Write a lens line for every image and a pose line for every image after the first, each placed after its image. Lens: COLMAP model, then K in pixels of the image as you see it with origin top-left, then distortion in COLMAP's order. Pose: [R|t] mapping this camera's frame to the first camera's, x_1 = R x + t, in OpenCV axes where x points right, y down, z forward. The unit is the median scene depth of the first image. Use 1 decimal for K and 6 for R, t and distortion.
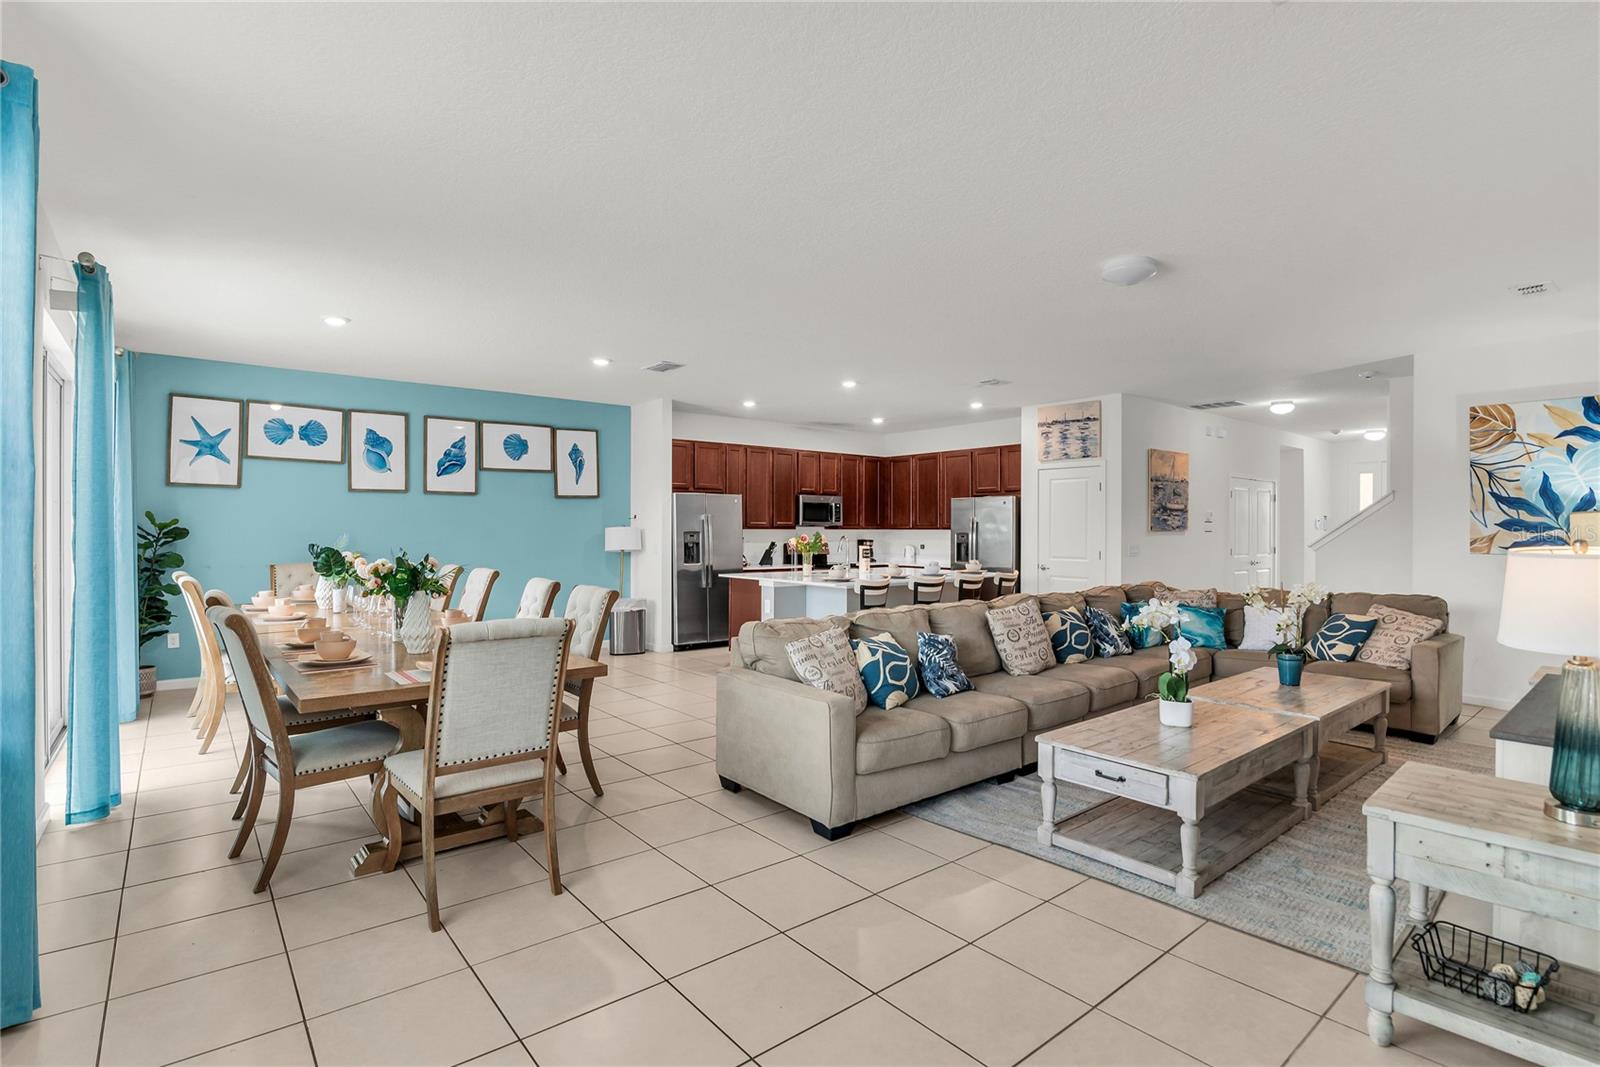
lens RADIAL K [[759.7, 0, 807.7], [0, 759.7, 529.9], [0, 0, 1]] dist [-0.022501, 0.001580]
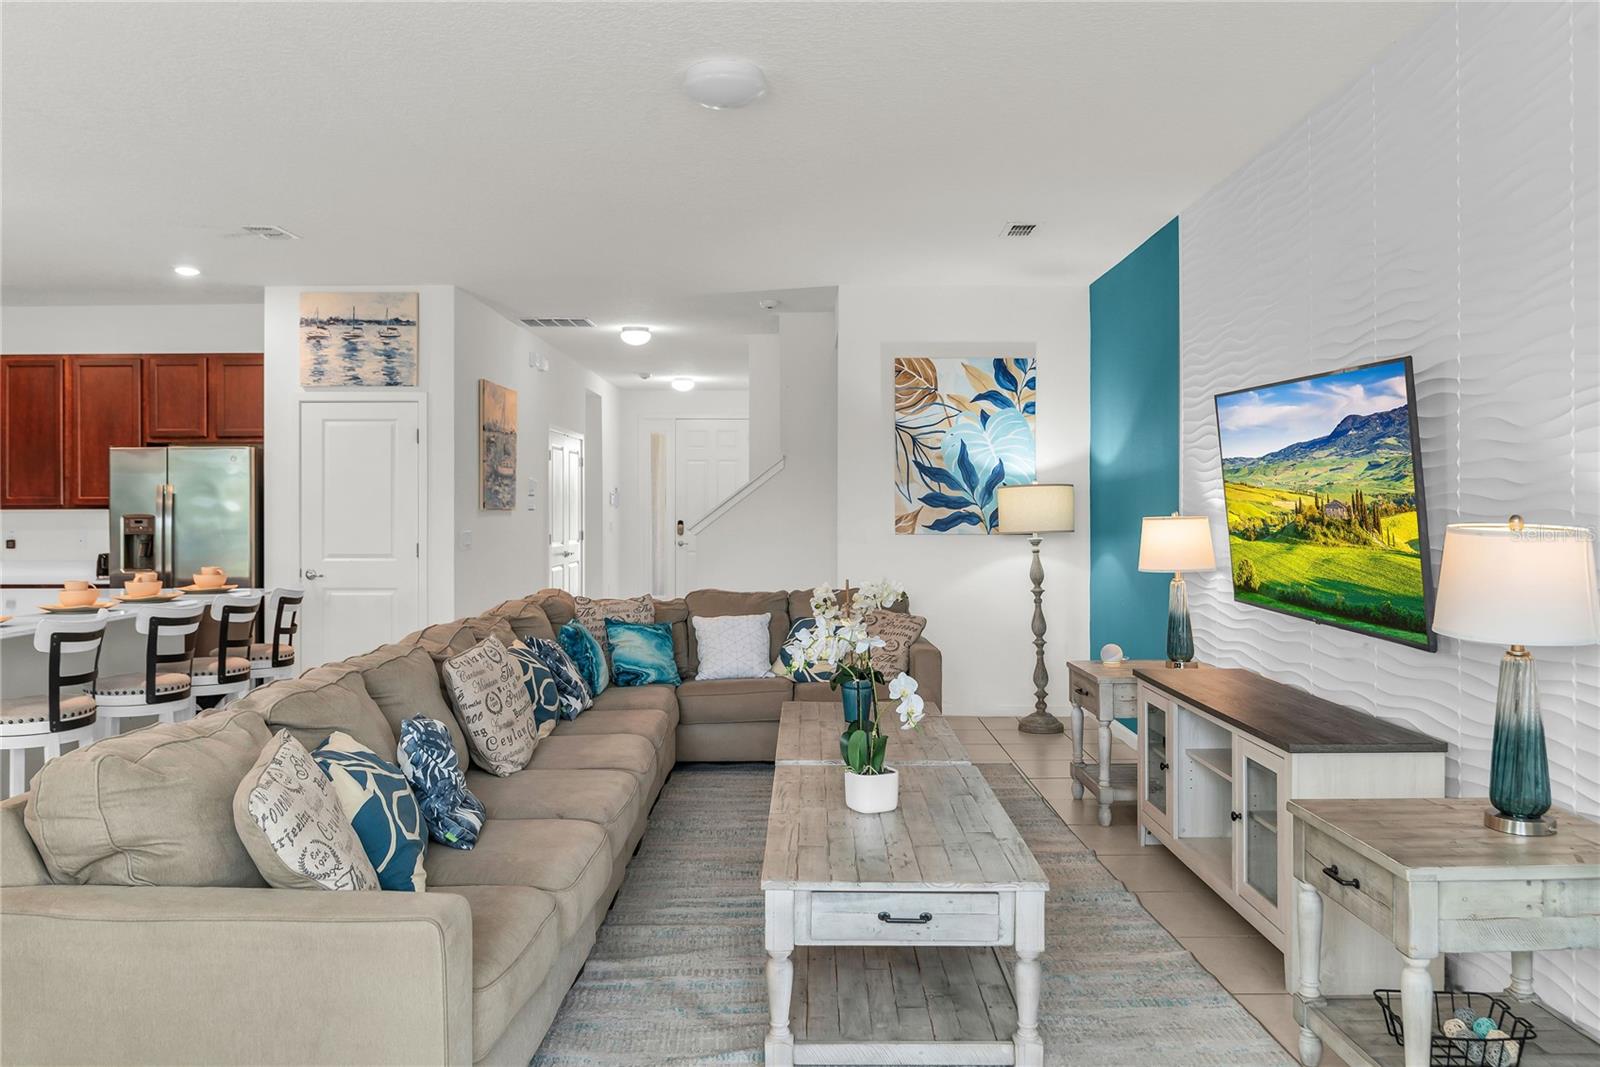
lens RADIAL K [[1180.0, 0, 789.2], [0, 1180.0, 502.0], [0, 0, 1]] dist [-0.010691, 0.002277]
pose [[0.648597, -0.000463, 0.761132, -0.130799], [0.004436, 0.999985, -0.003171, -0.000422], [-0.761119, 0.005433, 0.648589, 0.162451]]
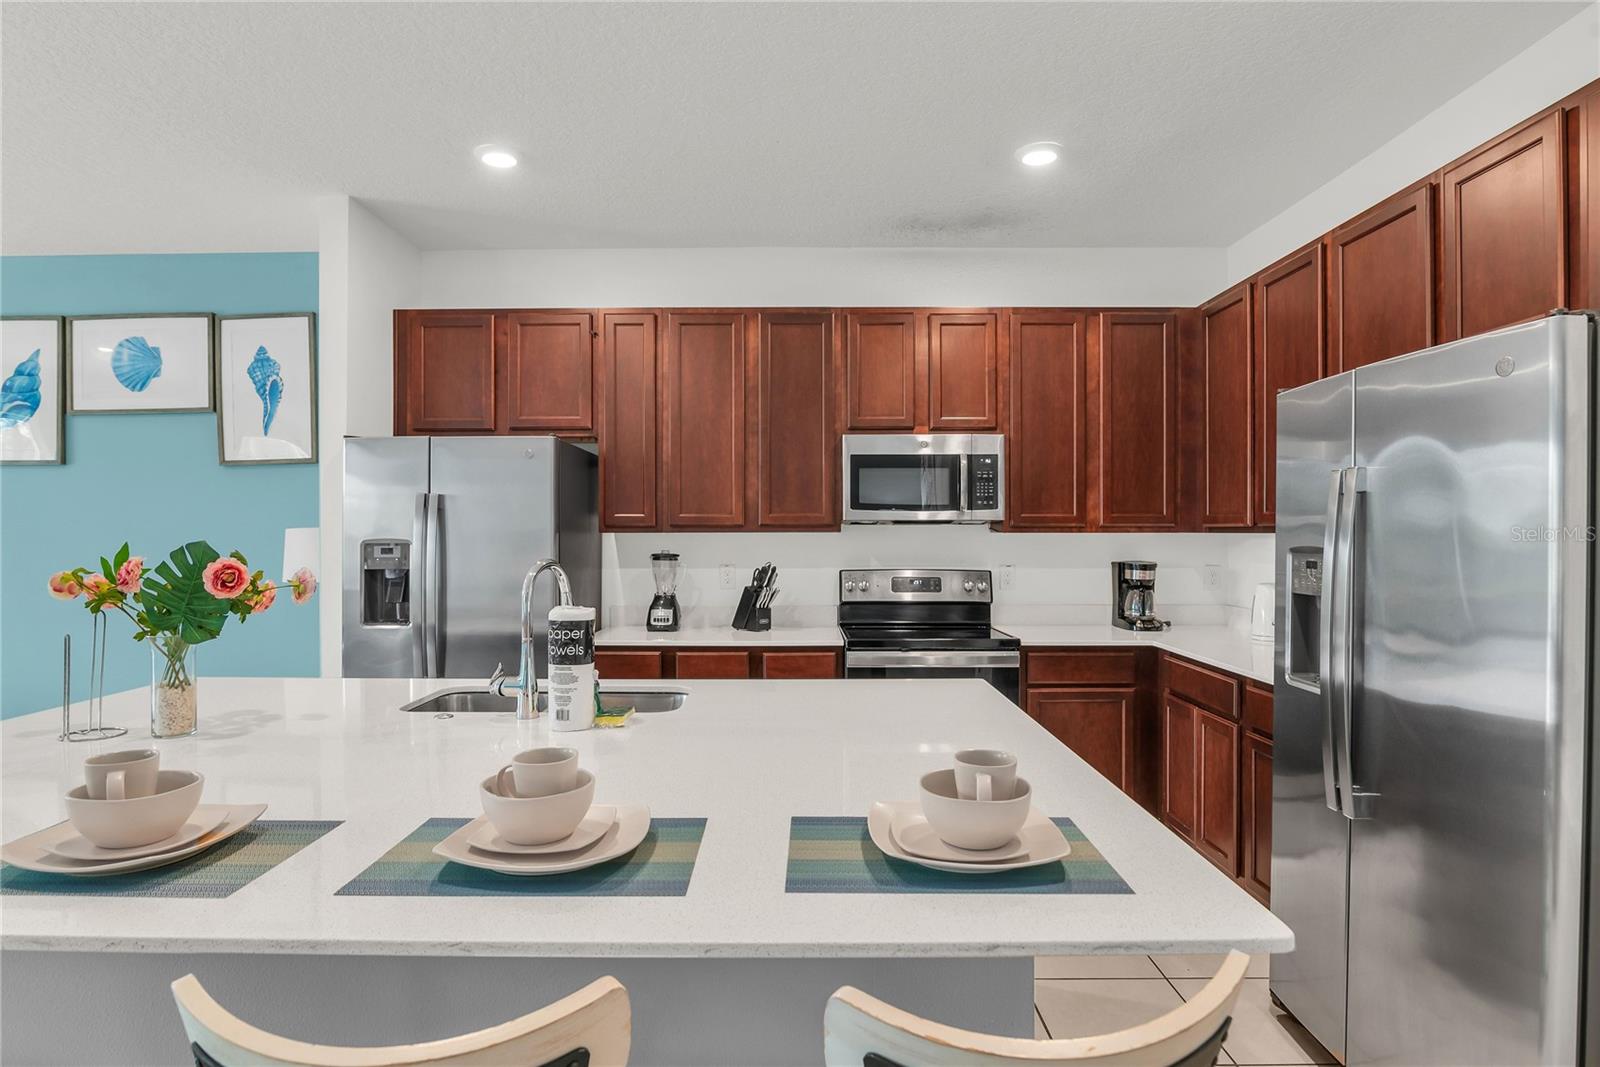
lens RADIAL K [[881.8, 0, 798.2], [0, 881.8, 525.4], [0, 0, 1]] dist [-0.001357, 0.000185]
pose [[0.761204, -0.007396, -0.648471, 0.285166], [0.002211, 0.999959, -0.008810, -0.000440], [0.648509, 0.005272, 0.761189, 0.805556]]
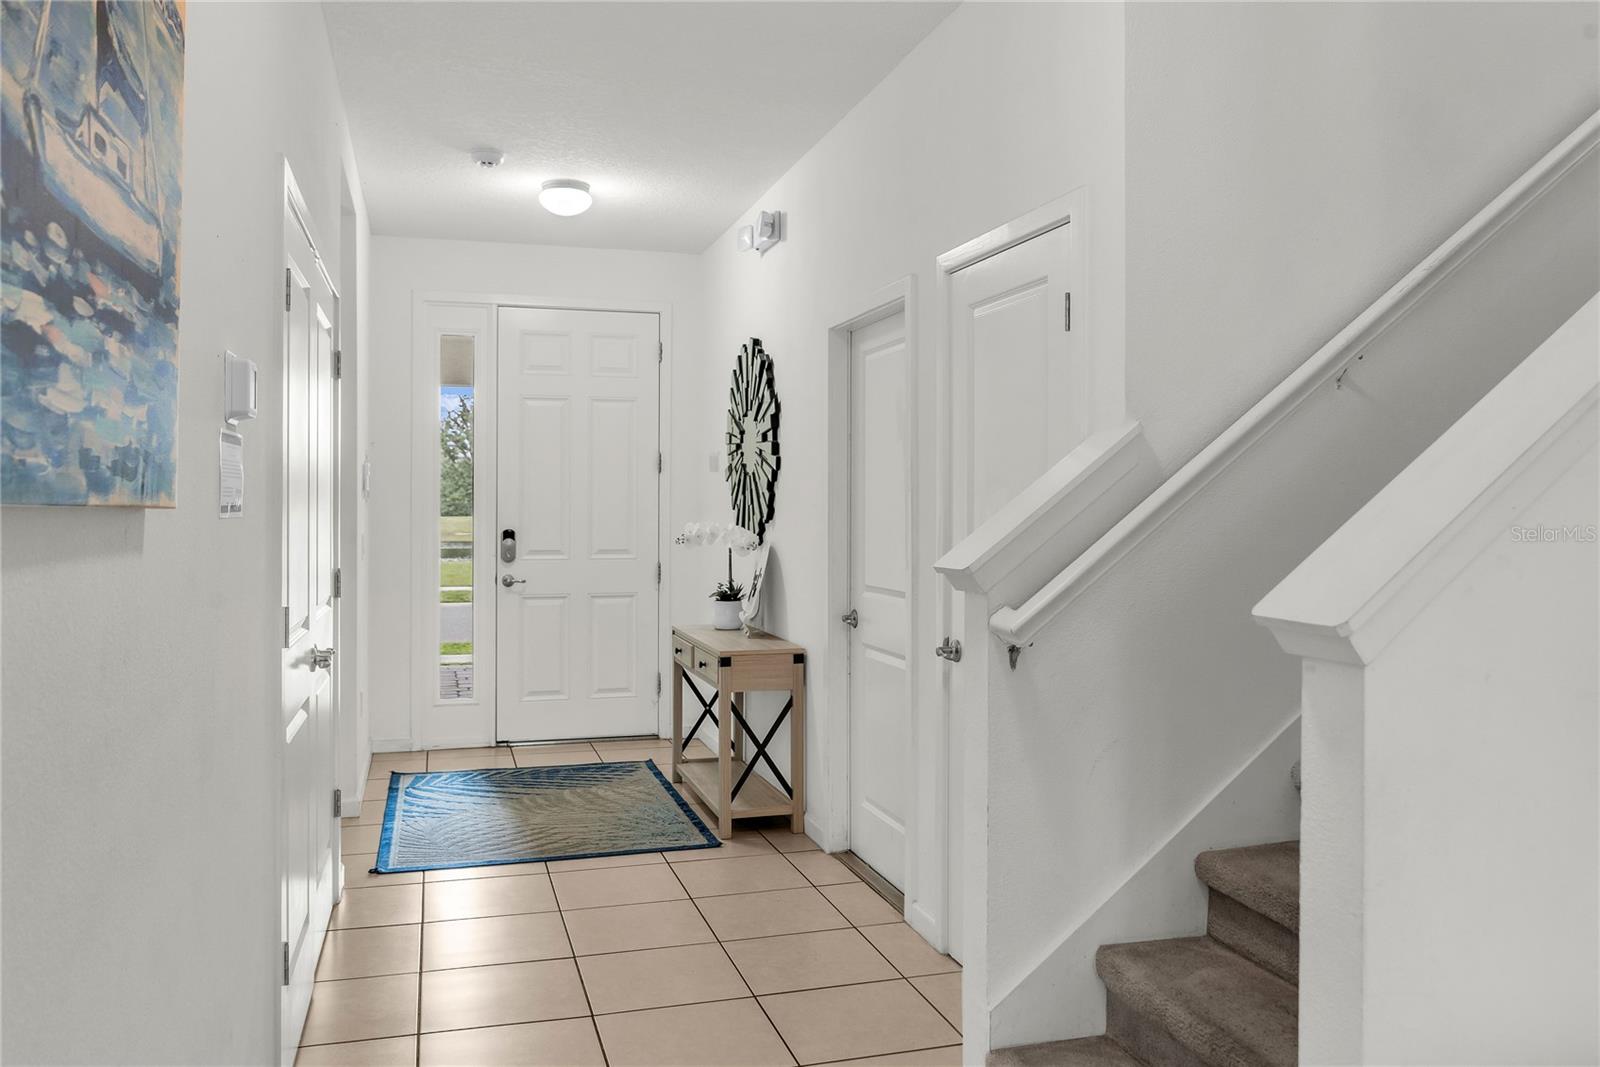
lens RADIAL K [[1239.6, 0, 805.4], [0, 1239.6, 496.3], [0, 0, 1]] dist [-0.015363, 0.004685]
pose [[0.392993, 0.003662, 0.919534, 0.404763], [0.000222, 0.999992, -0.004078, 0.001360], [-0.919541, 0.001807, 0.392989, 0.904918]]
